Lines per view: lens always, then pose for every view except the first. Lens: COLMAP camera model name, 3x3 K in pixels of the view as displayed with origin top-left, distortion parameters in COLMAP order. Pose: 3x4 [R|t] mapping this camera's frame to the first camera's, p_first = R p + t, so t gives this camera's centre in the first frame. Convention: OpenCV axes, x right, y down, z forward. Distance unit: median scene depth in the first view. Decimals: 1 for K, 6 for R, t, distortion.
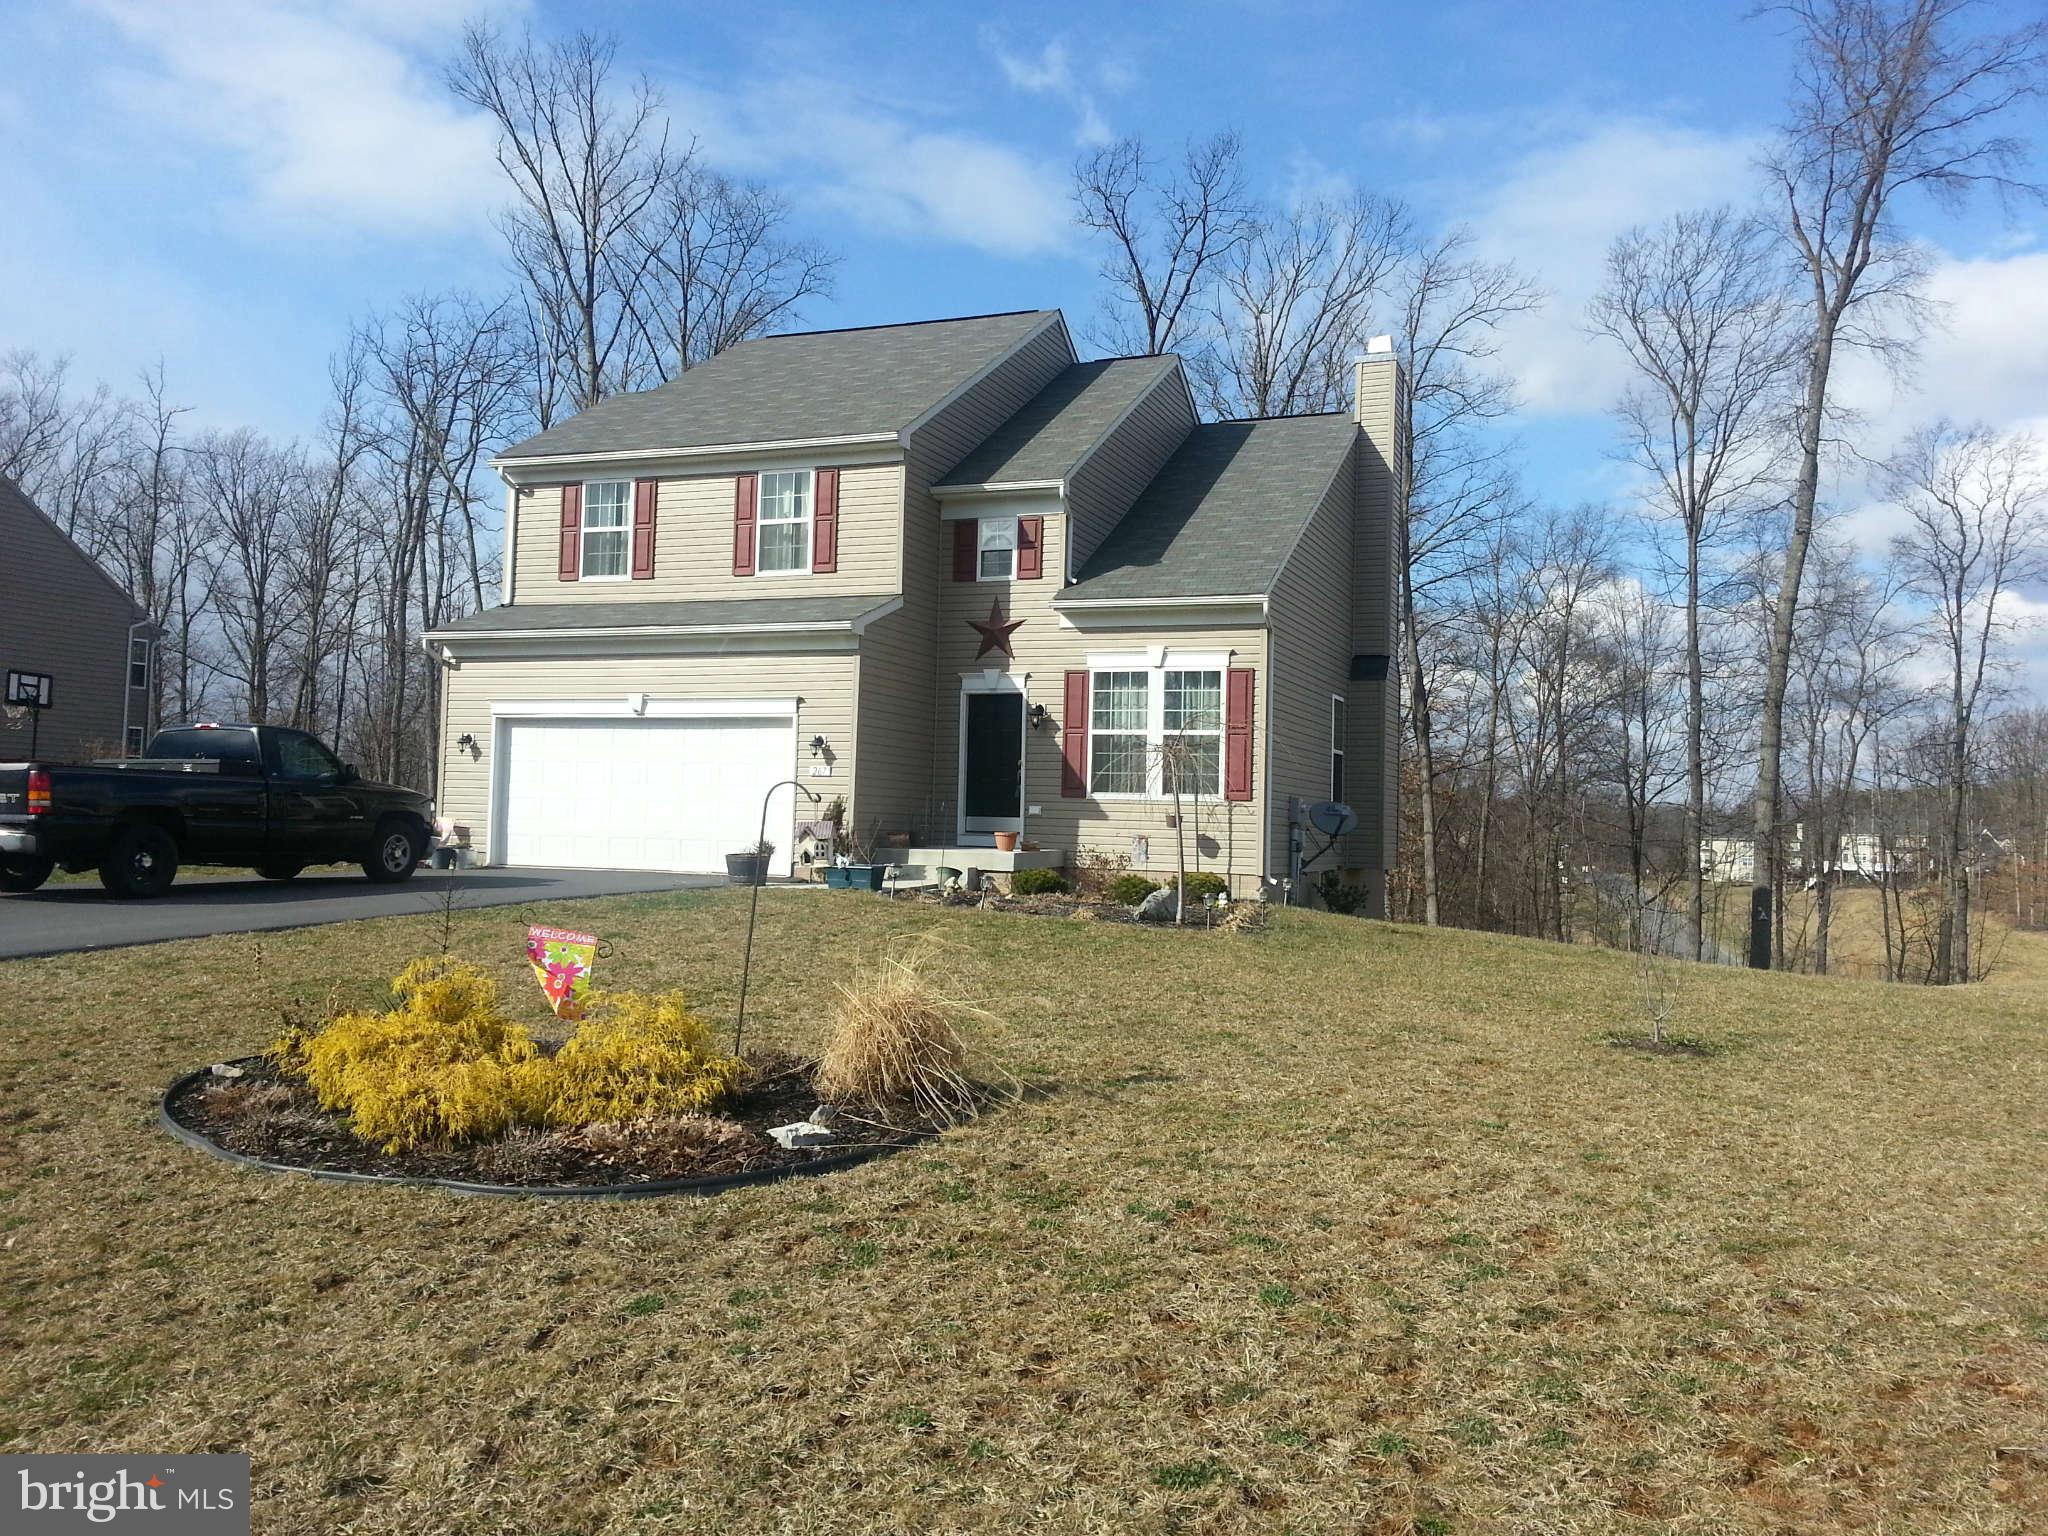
lens RADIAL K [[1664.8, 0, 989.1], [0, 1664.8, 764.0], [0, 0, 1]] dist [0.059348, -0.057217]
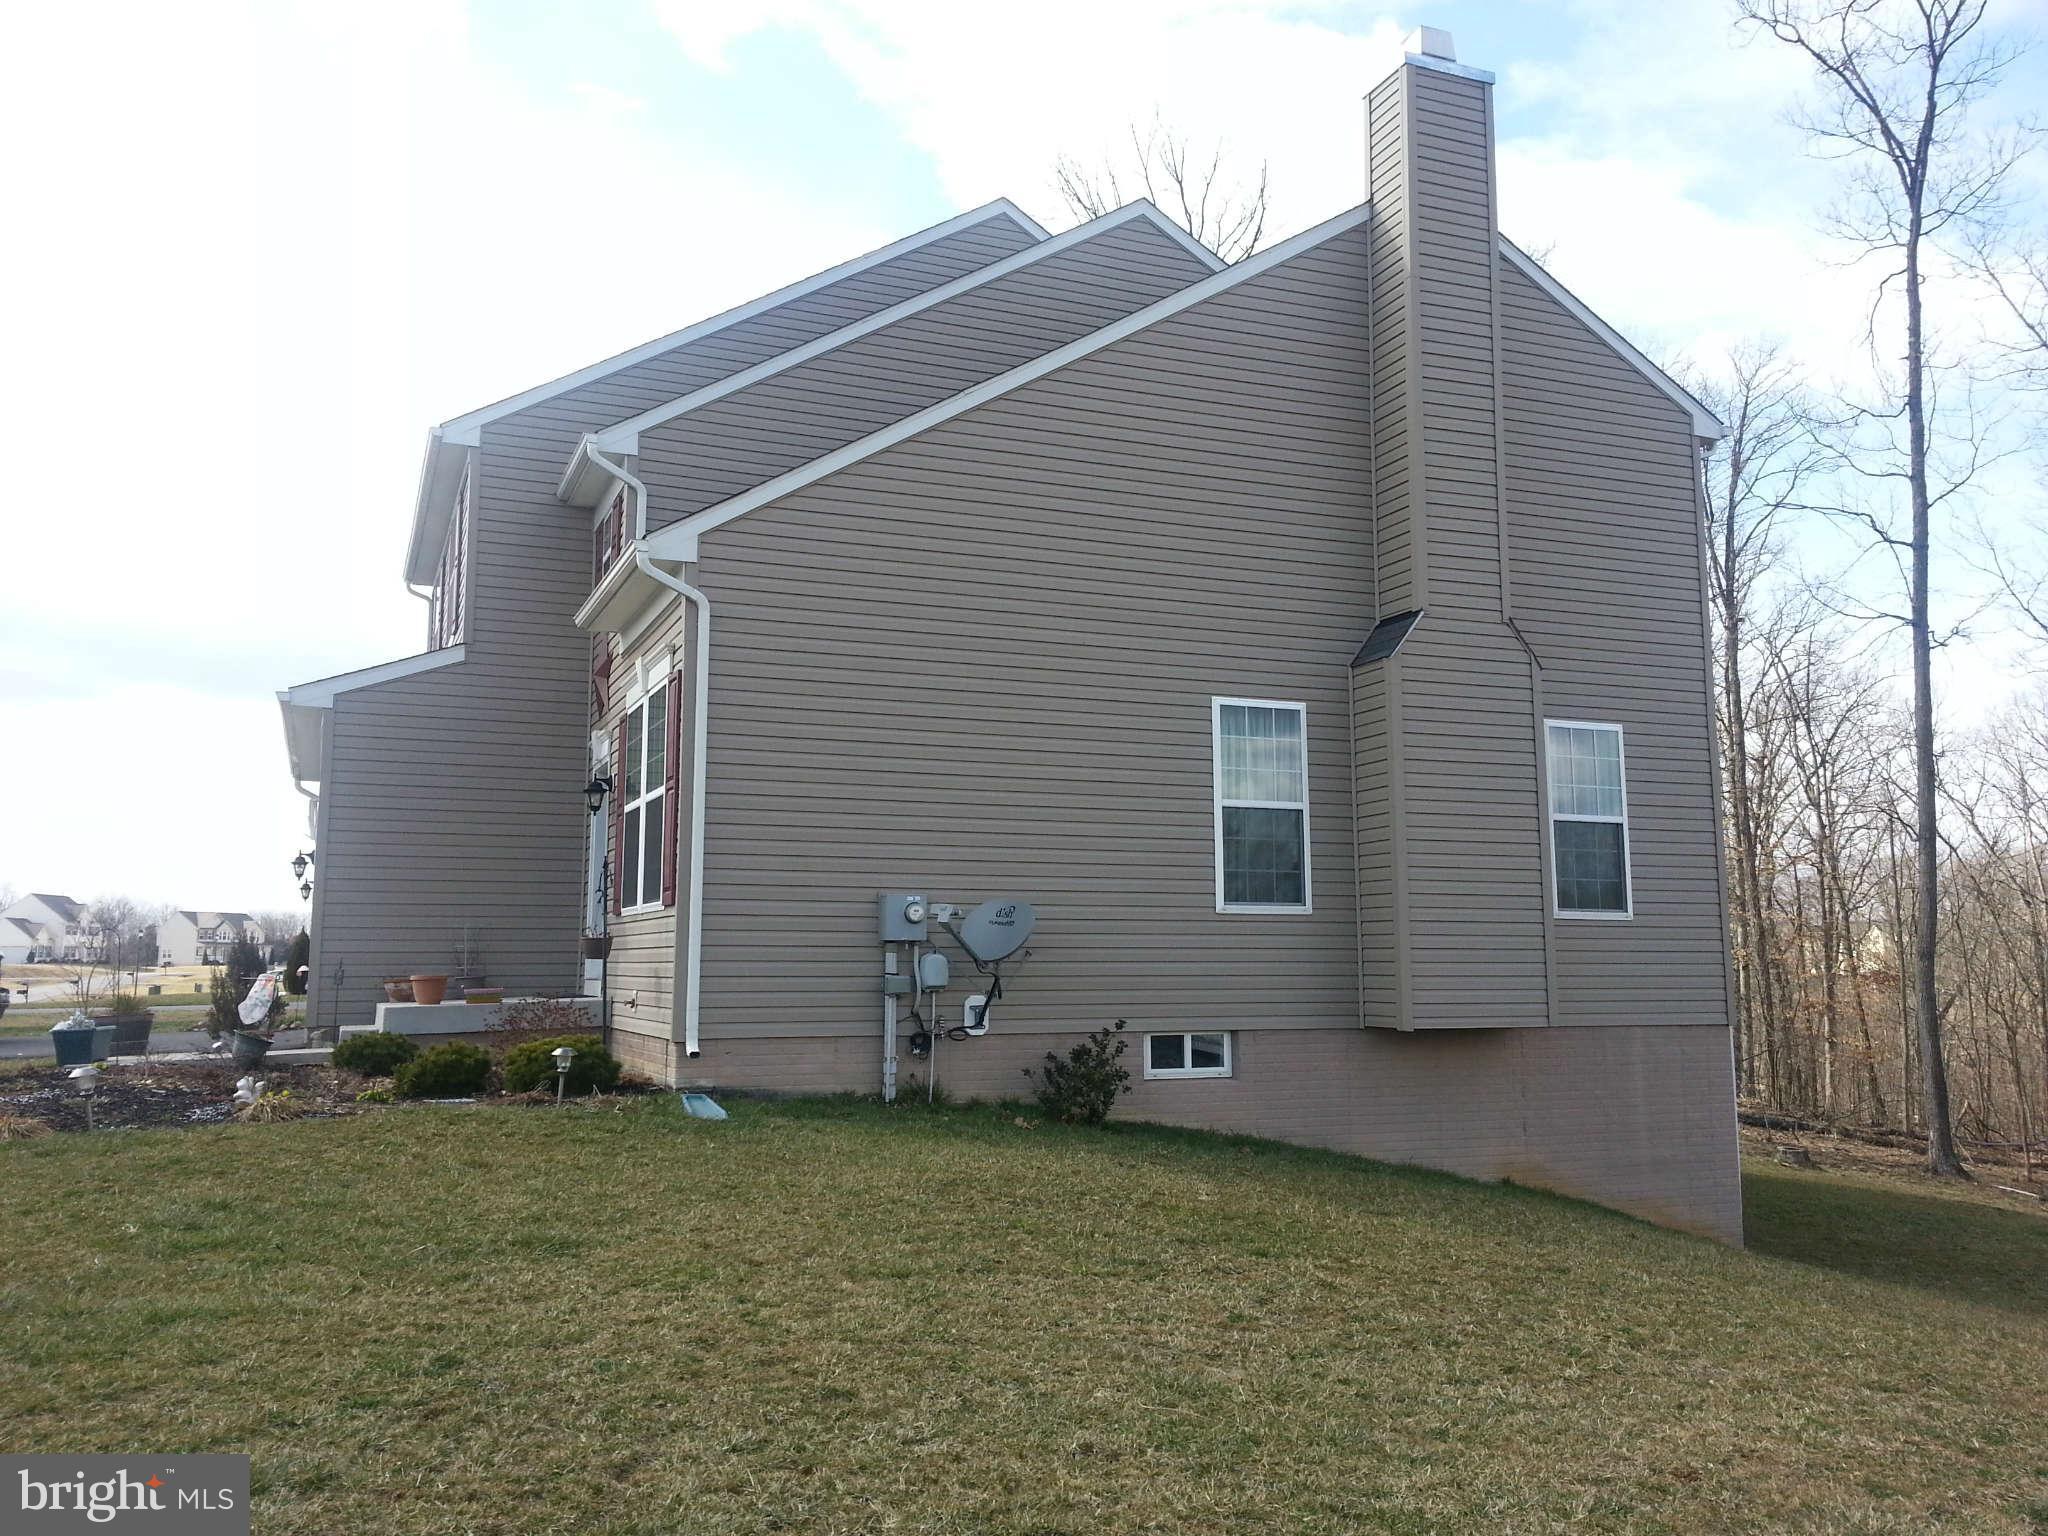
lens RADIAL K [[1543.8, 0, 1024.0], [0, 1543.8, 768.0], [0, 0, 1]] dist [0.049331, -0.000150]
pose [[0.728494, -0.116449, -0.675083, 0.564300], [0.049998, 0.991856, -0.117138, 0.041418], [0.683226, 0.051581, 0.728383, 0.673671]]
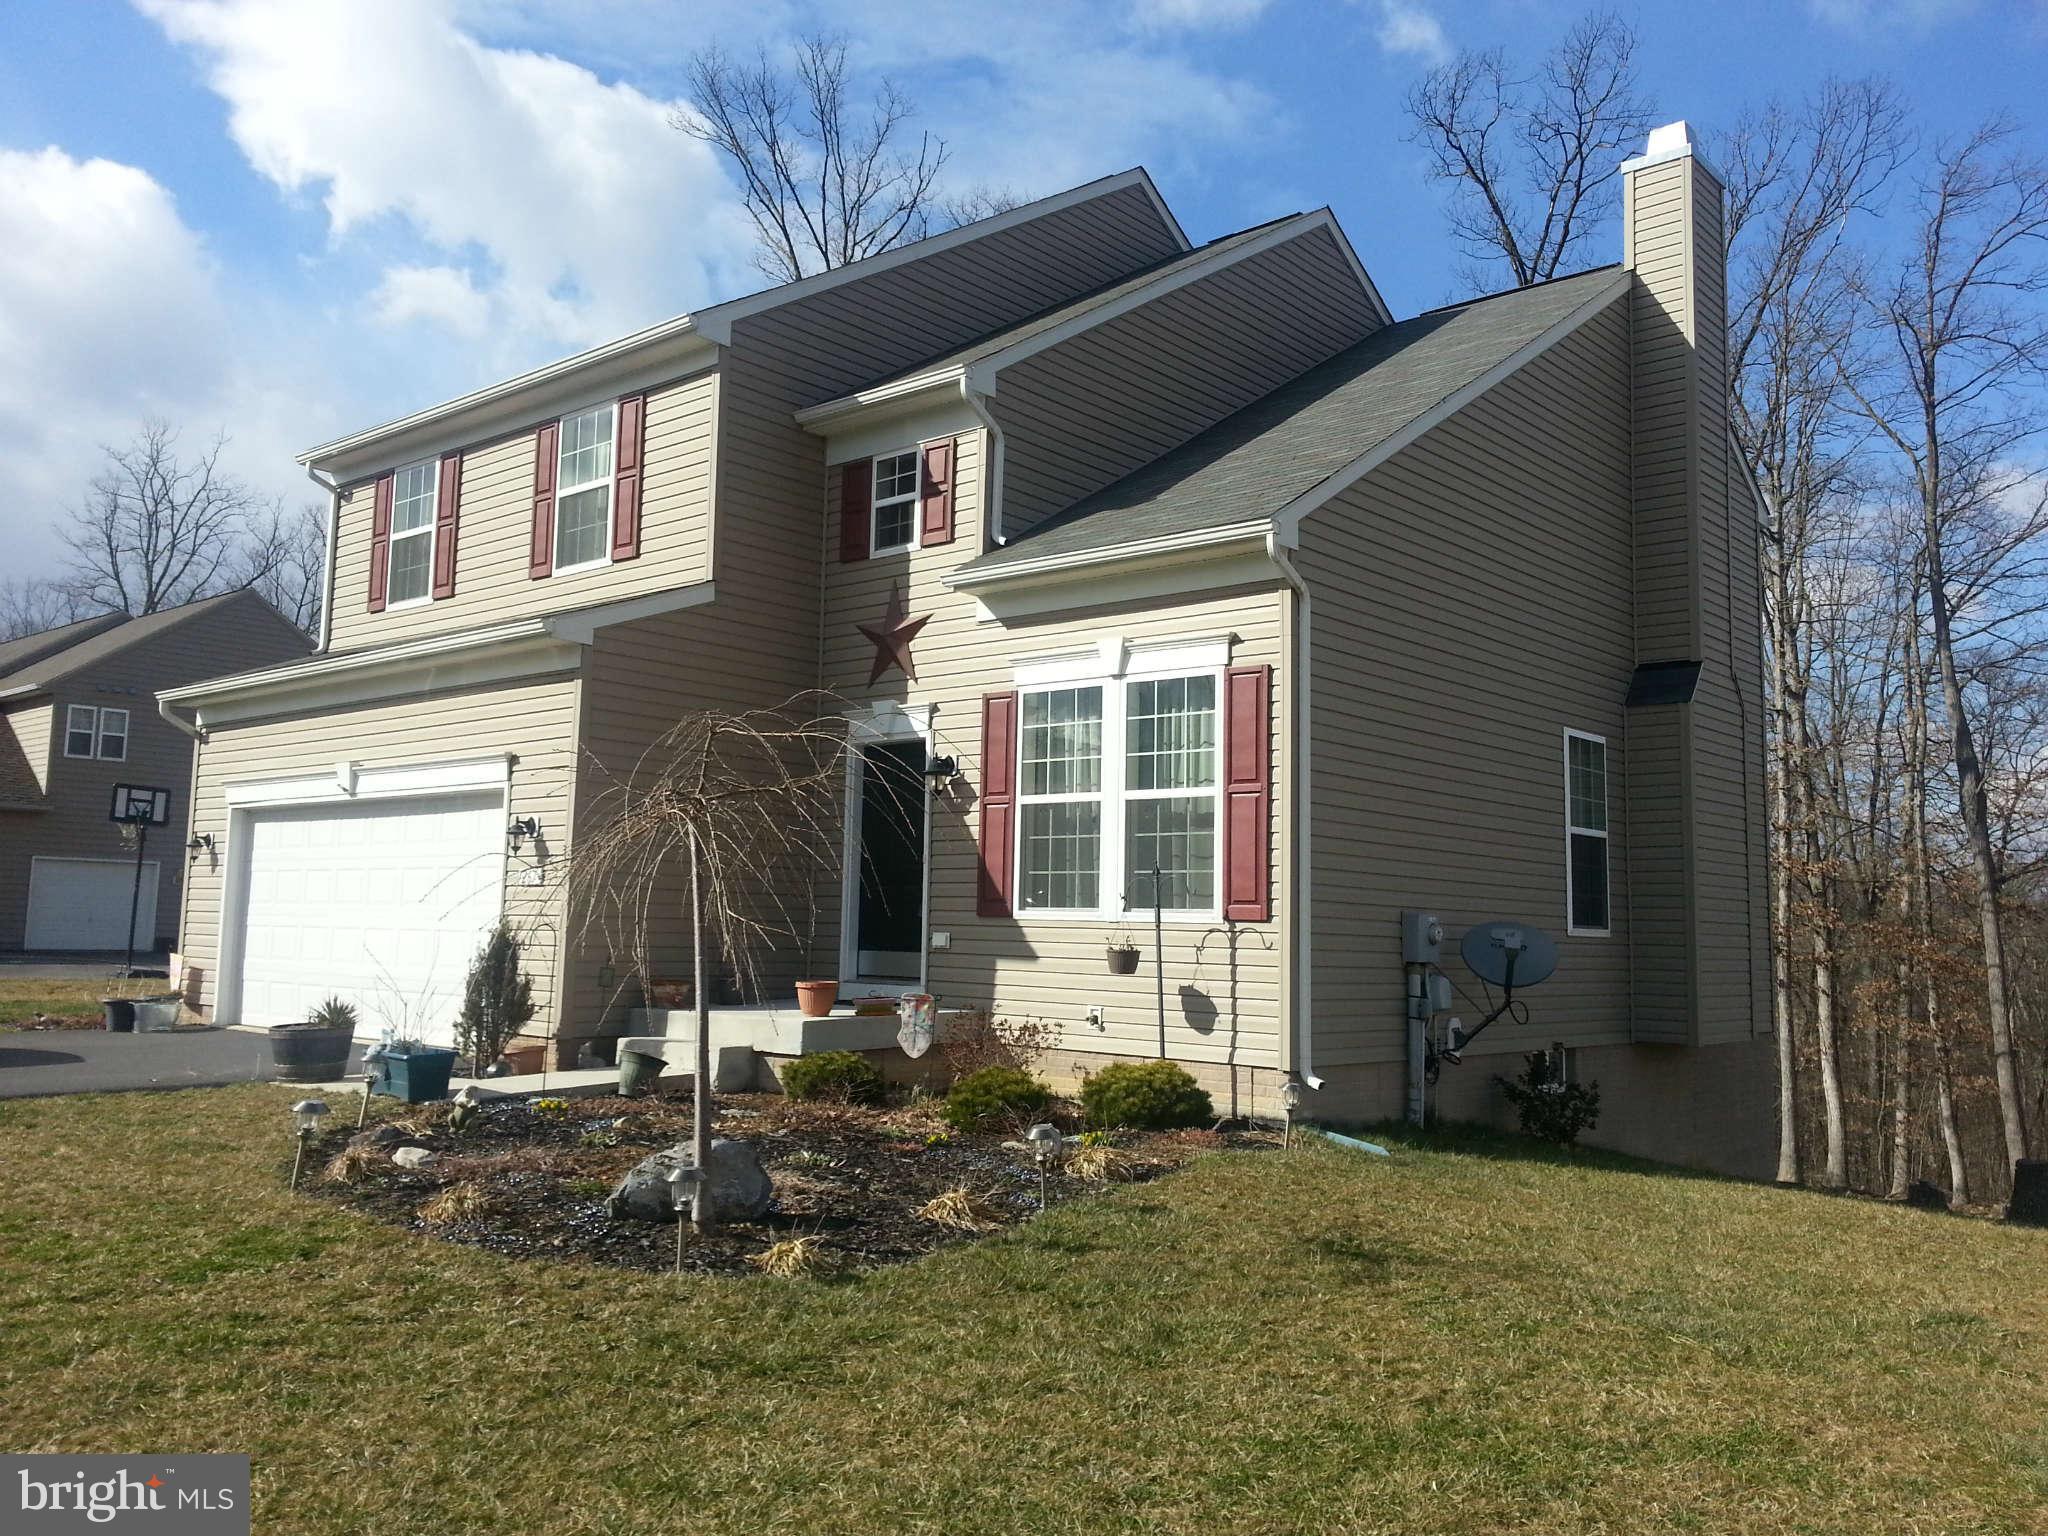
lens RADIAL K [[1664.8, 0, 989.1], [0, 1664.8, 764.0], [0, 0, 1]] dist [0.059348, -0.057217]
pose [[0.945118, -0.037995, -0.324511, 0.233128], [0.015114, 0.997236, -0.072743, 0.009312], [0.326378, 0.063846, 0.943081, 0.462094]]
